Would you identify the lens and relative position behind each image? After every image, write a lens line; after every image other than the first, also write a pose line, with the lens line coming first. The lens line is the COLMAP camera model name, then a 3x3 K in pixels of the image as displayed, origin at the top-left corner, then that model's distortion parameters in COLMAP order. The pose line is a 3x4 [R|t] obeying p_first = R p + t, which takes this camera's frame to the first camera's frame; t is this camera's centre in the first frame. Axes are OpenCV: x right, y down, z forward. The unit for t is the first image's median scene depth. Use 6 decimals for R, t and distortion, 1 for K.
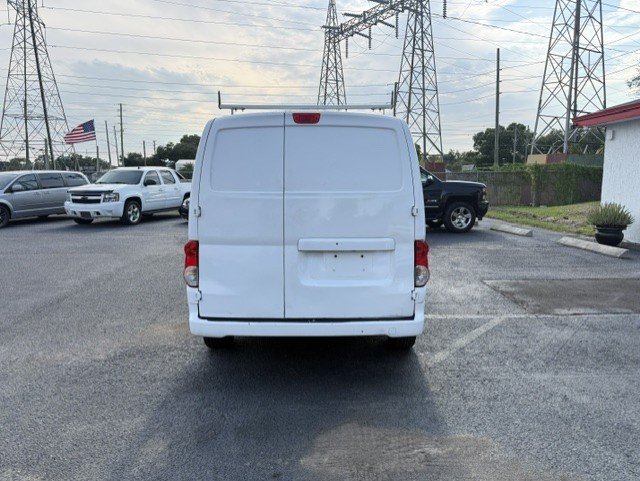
lens RADIAL K [[453.5, 0, 318.1], [0, 453.5, 239.7], [0, 0, 1]] dist [-0.003248, -0.014824]
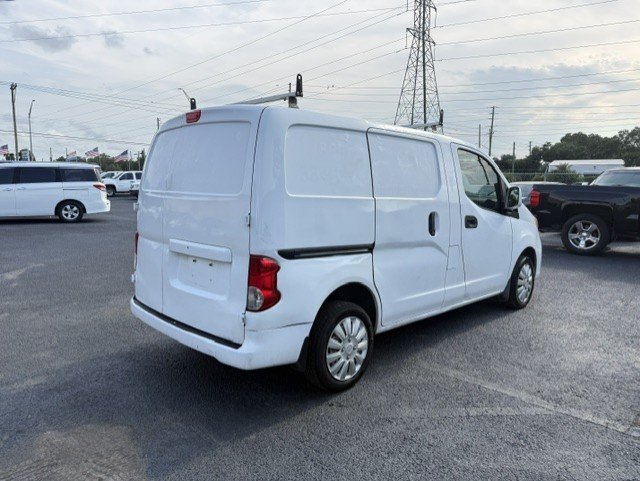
lens RADIAL K [[453.5, 0, 321.6], [0, 453.5, 243.1], [0, 0, 1]] dist [-0.003248, -0.014824]
pose [[0.705070, 0.101264, -0.701870, 0.078412], [-0.099225, 0.994103, 0.043749, -0.006061], [0.702161, 0.038797, 0.710960, 0.044602]]
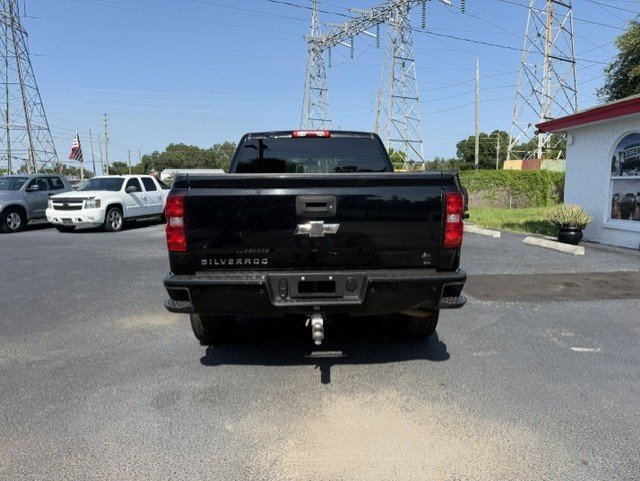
lens RADIAL K [[453.5, 0, 320.3], [0, 453.5, 241.1], [0, 0, 1]] dist [-0.003248, -0.014824]
pose [[0.999464, -0.010964, 0.030833, 0.008314], [0.011411, 0.999832, -0.014357, 0.004028], [-0.030670, 0.014701, 0.999421, -0.011169]]
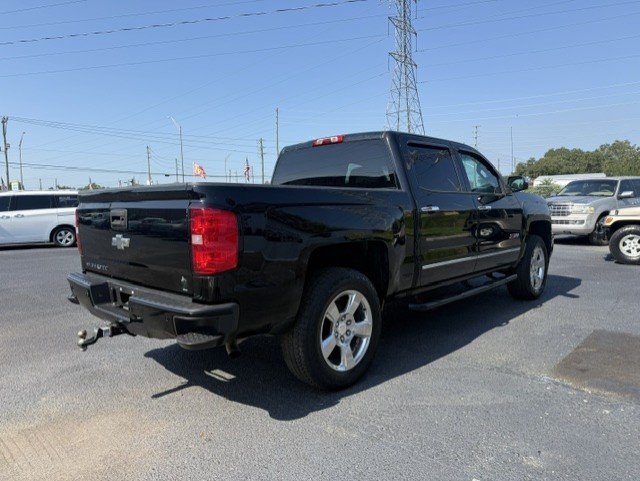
lens RADIAL K [[453.5, 0, 318.6], [0, 453.5, 243.3], [0, 0, 1]] dist [-0.003248, -0.014824]
pose [[0.714775, 0.044497, -0.697937, 0.097470], [-0.066866, 0.997750, -0.004868, -0.001385], [0.696150, 0.050148, 0.716143, 0.035905]]
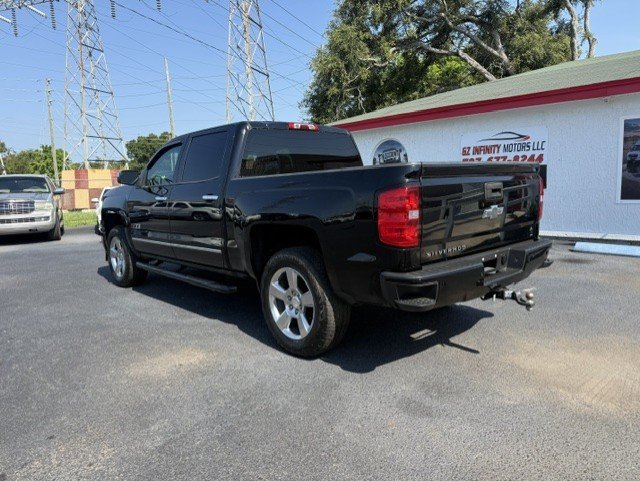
lens RADIAL K [[453.5, 0, 323.0], [0, 453.5, 240.8], [0, 0, 1]] dist [-0.003248, -0.014824]
pose [[0.736581, -0.108510, 0.667588, -0.078278], [0.119154, 0.992427, 0.029842, -0.000636], [-0.665771, 0.057565, 0.743933, 0.025564]]
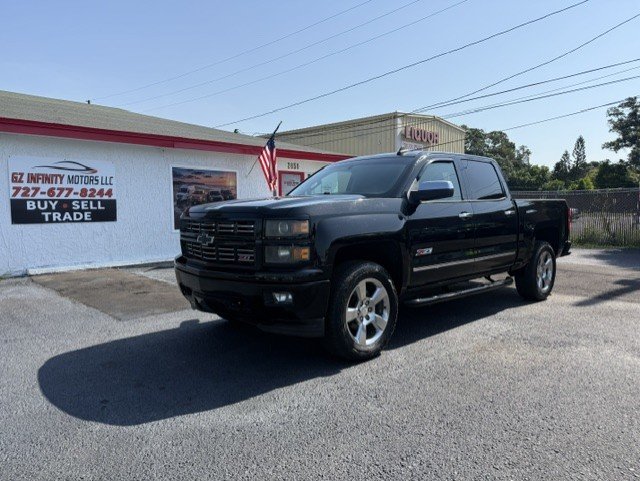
lens RADIAL K [[453.5, 0, 323.1], [0, 453.5, 241.1], [0, 0, 1]] dist [-0.003248, -0.014824]
pose [[-0.685562, -0.041040, 0.726856, -0.093010], [0.108912, 0.981393, 0.158135, -0.026846], [-0.719821, 0.187575, -0.668336, 0.237694]]
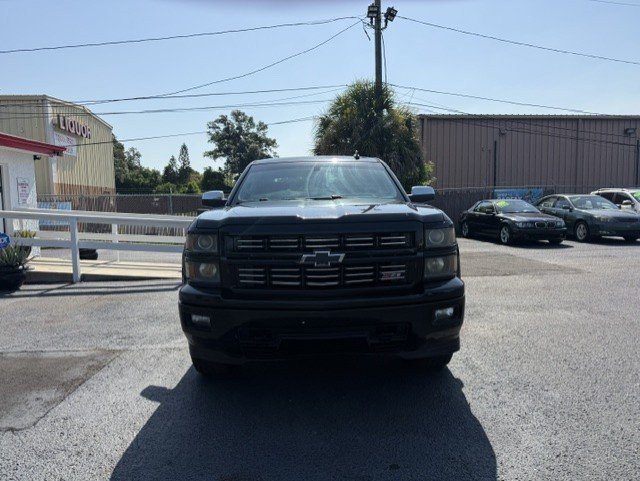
lens RADIAL K [[453.5, 0, 318.6], [0, 453.5, 230.6], [0, 0, 1]] dist [-0.003248, -0.014824]
pose [[-0.999486, 0.022765, -0.022564, 0.014824], [0.018089, 0.981768, 0.189219, -0.033570], [0.026461, 0.188714, -0.981676, 0.258158]]
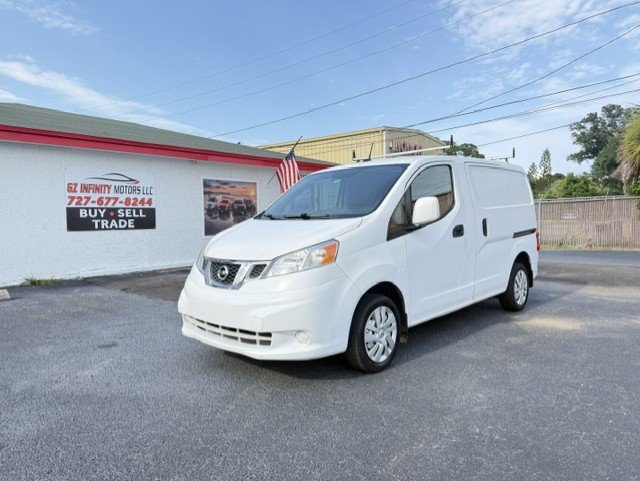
lens RADIAL K [[453.5, 0, 319.7], [0, 453.5, 238.3], [0, 0, 1]] dist [-0.003248, -0.014824]
pose [[-0.726063, -0.013534, 0.687495, -0.087662], [0.109185, 0.984853, 0.134698, -0.030673], [-0.678904, 0.172864, -0.713587, 0.283384]]
